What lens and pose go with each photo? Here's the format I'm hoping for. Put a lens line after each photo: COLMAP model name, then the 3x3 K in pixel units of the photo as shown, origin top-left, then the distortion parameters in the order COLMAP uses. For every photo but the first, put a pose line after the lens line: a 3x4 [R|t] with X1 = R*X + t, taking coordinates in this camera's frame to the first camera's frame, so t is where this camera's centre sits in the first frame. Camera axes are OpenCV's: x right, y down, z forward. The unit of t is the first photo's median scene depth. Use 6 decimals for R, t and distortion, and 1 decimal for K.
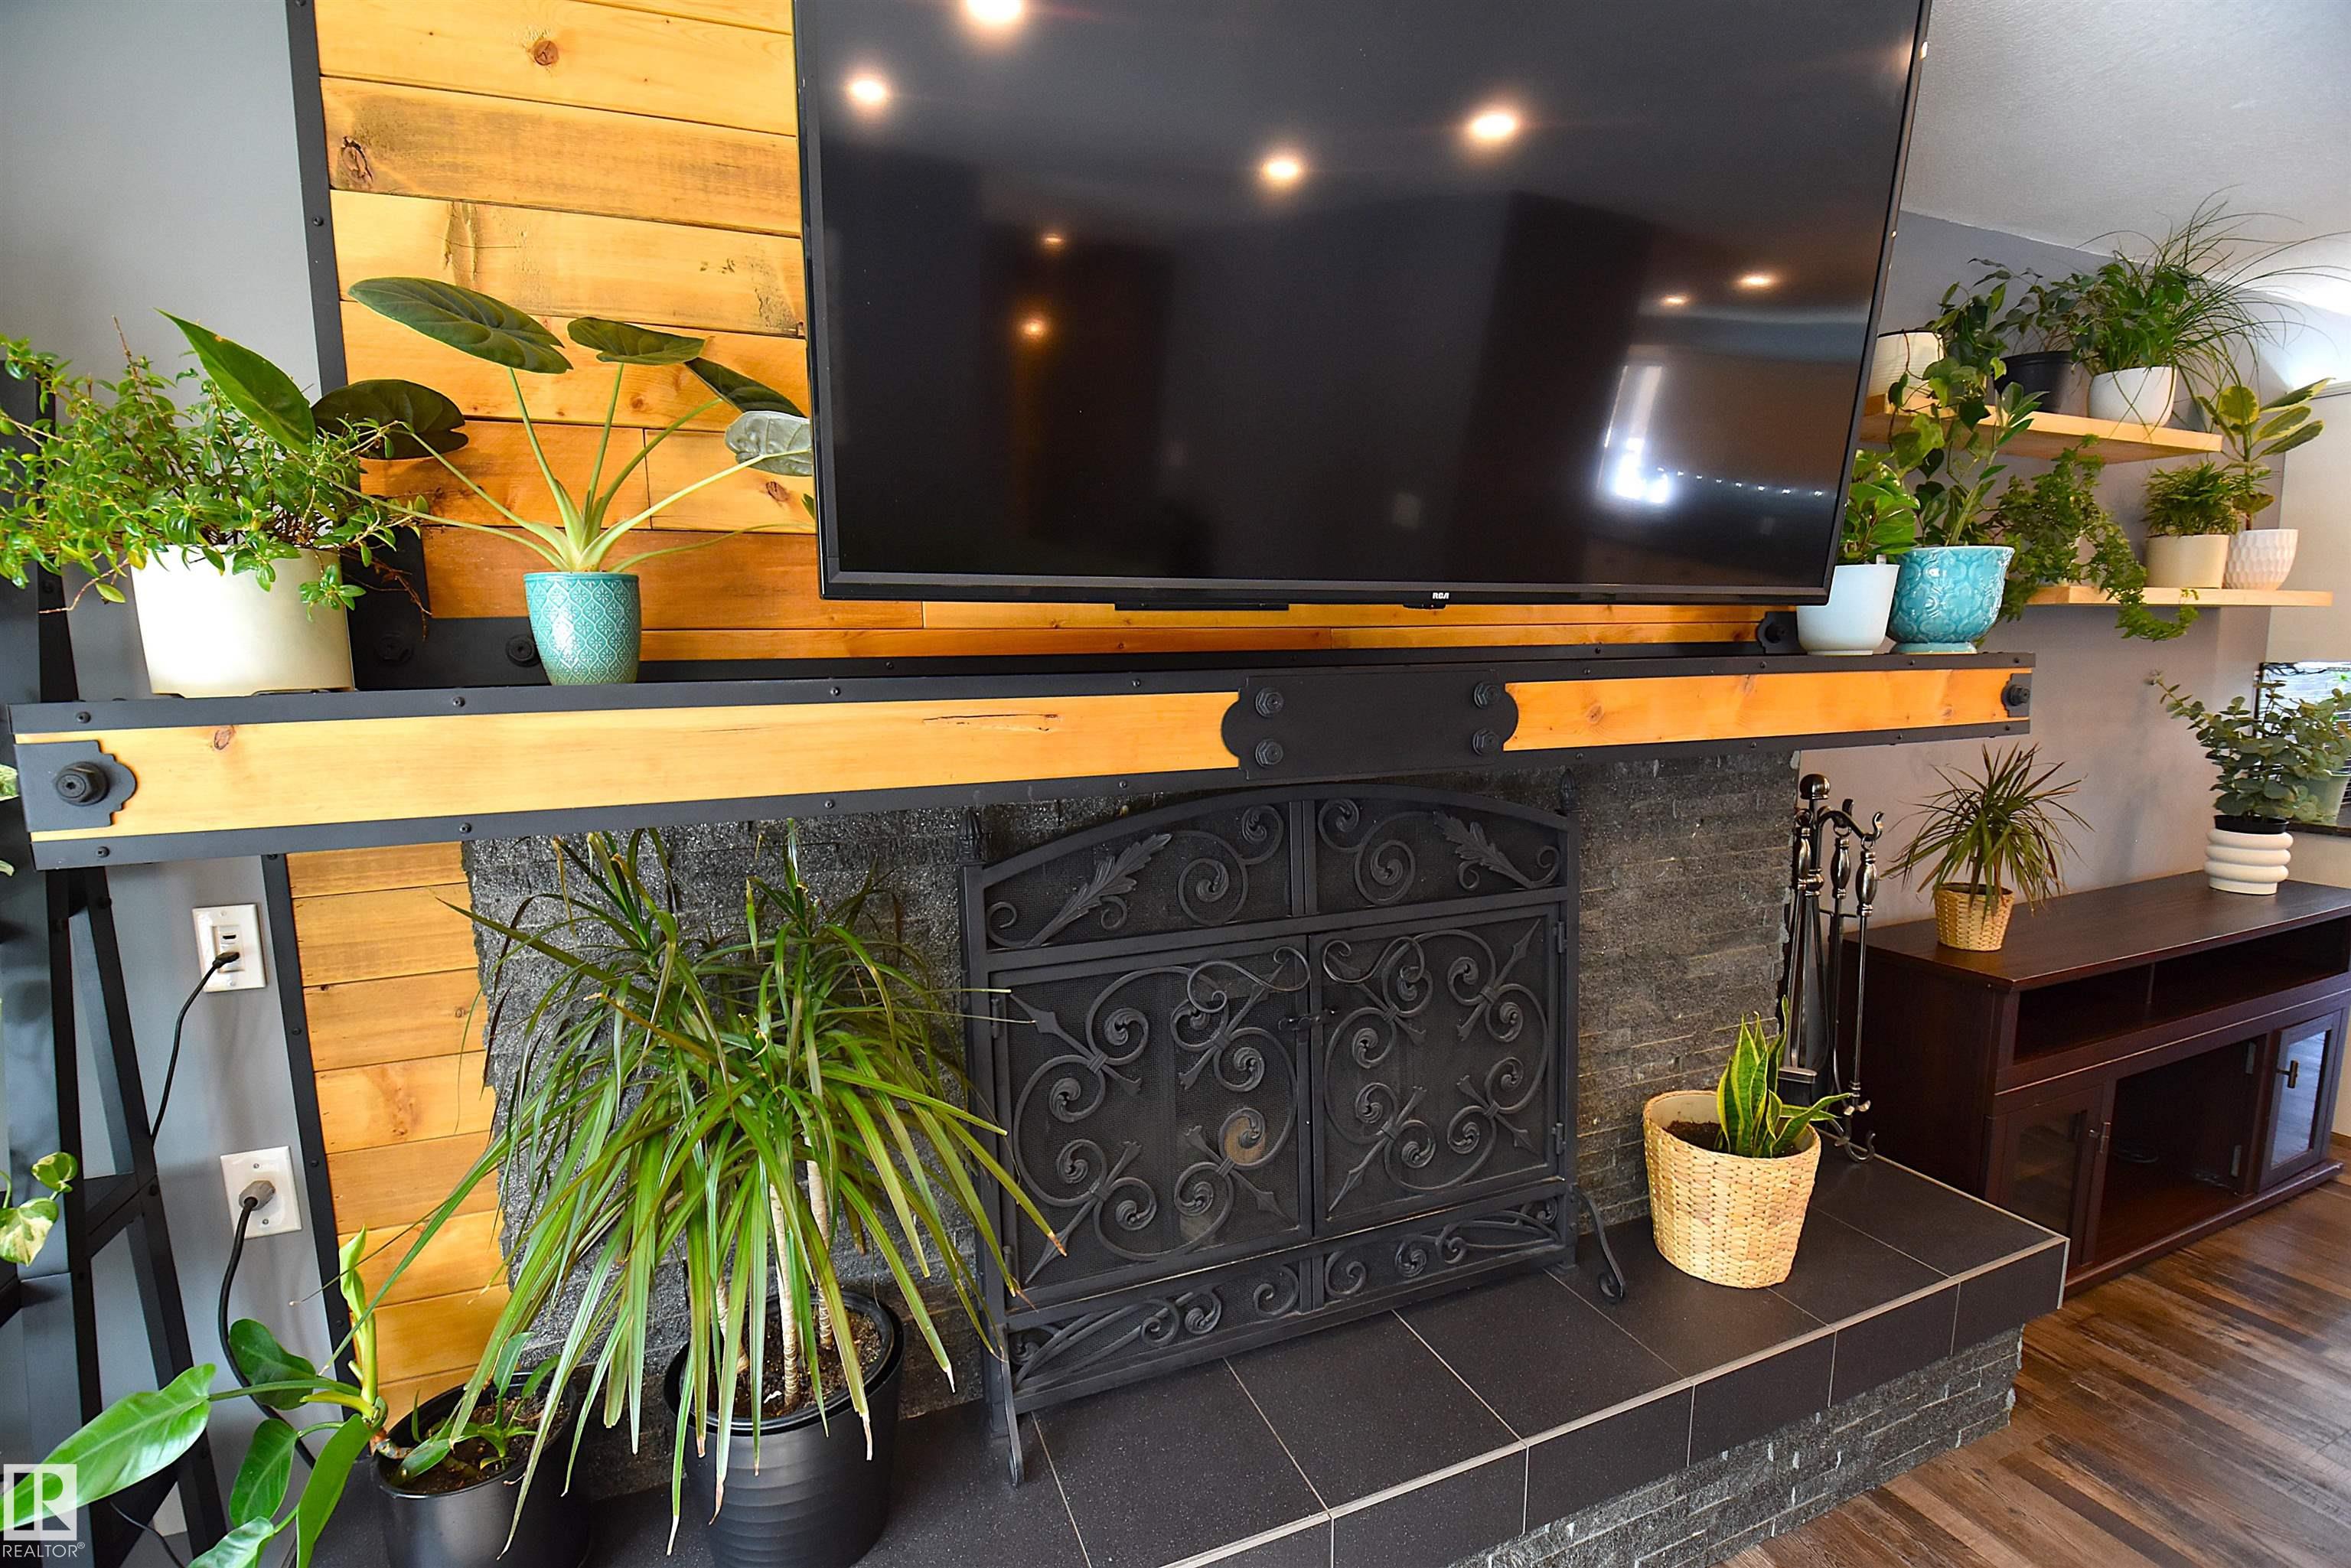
lens RADIAL K [[1055.6, 0, 1167.4], [0, 1055.6, 822.8], [0, 0, 1]] dist [0.005486, -0.014337]
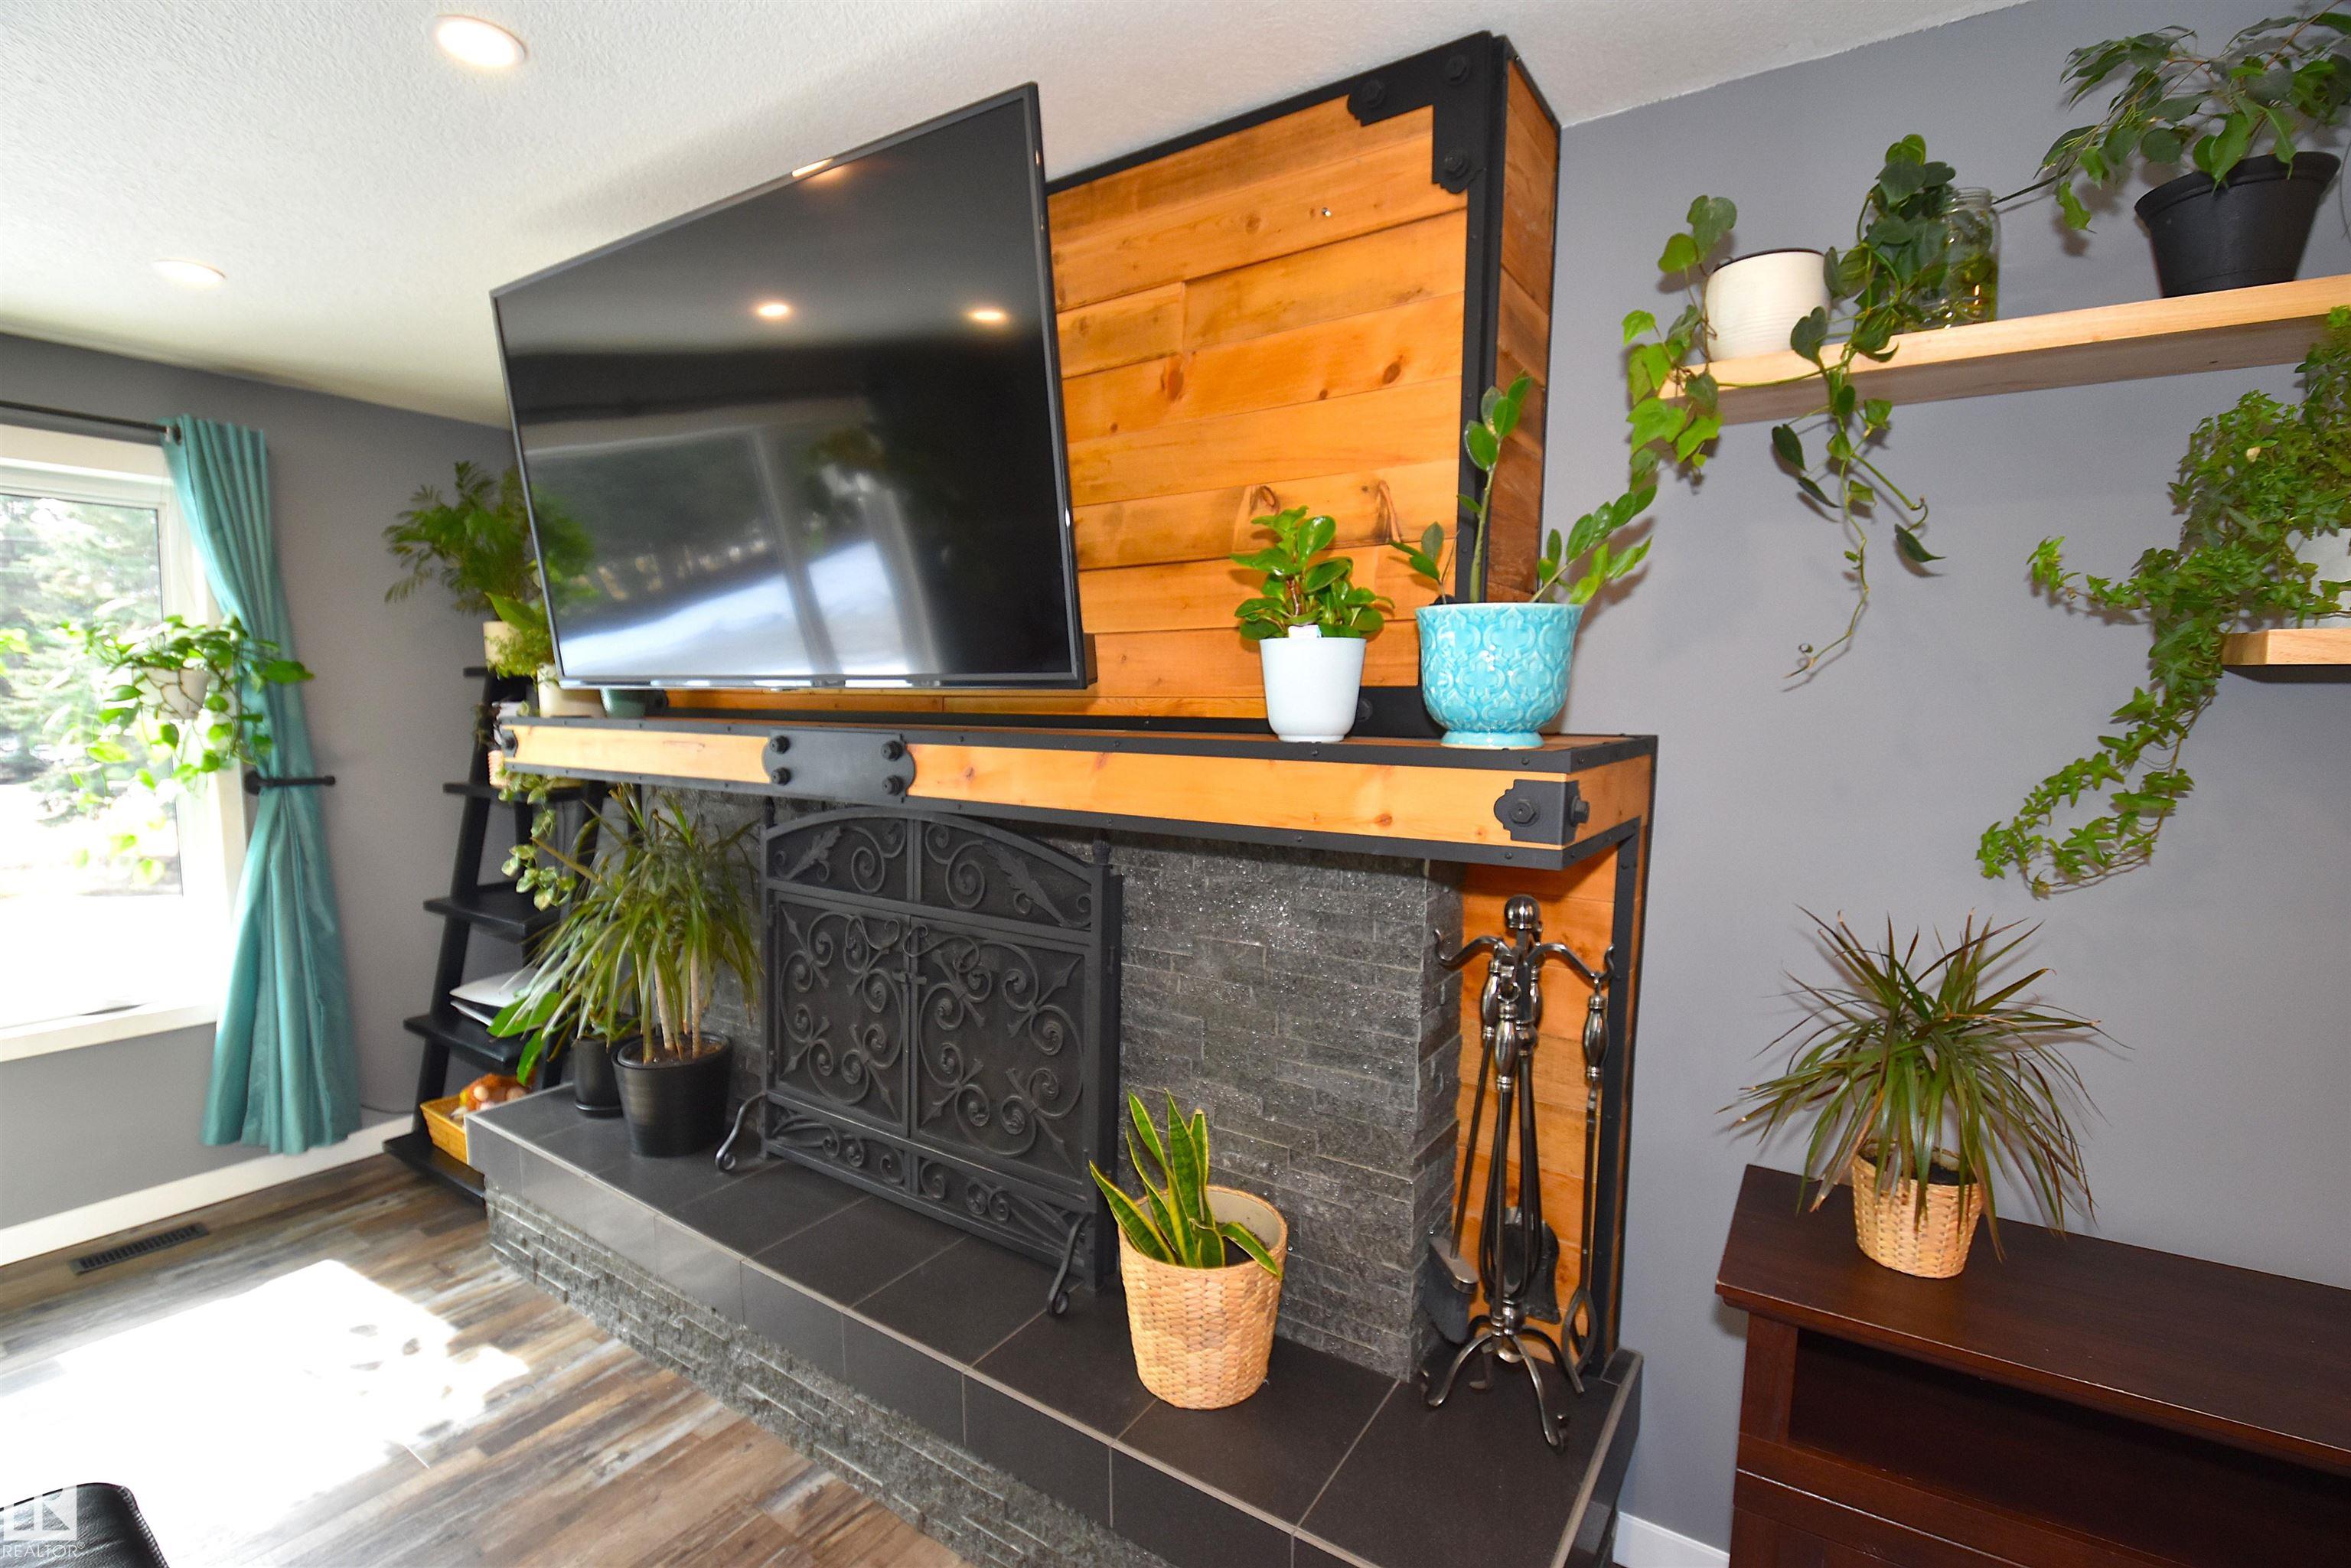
lens RADIAL K [[1055.6, 0, 1177.1], [0, 1055.6, 795.3], [0, 0, 1]] dist [0.005486, -0.014337]
pose [[0.566981, 0.104571, -0.817067, 1.582372], [-0.136648, 0.990106, 0.031895, -0.154877], [0.812318, 0.093567, 0.575660, 0.515832]]
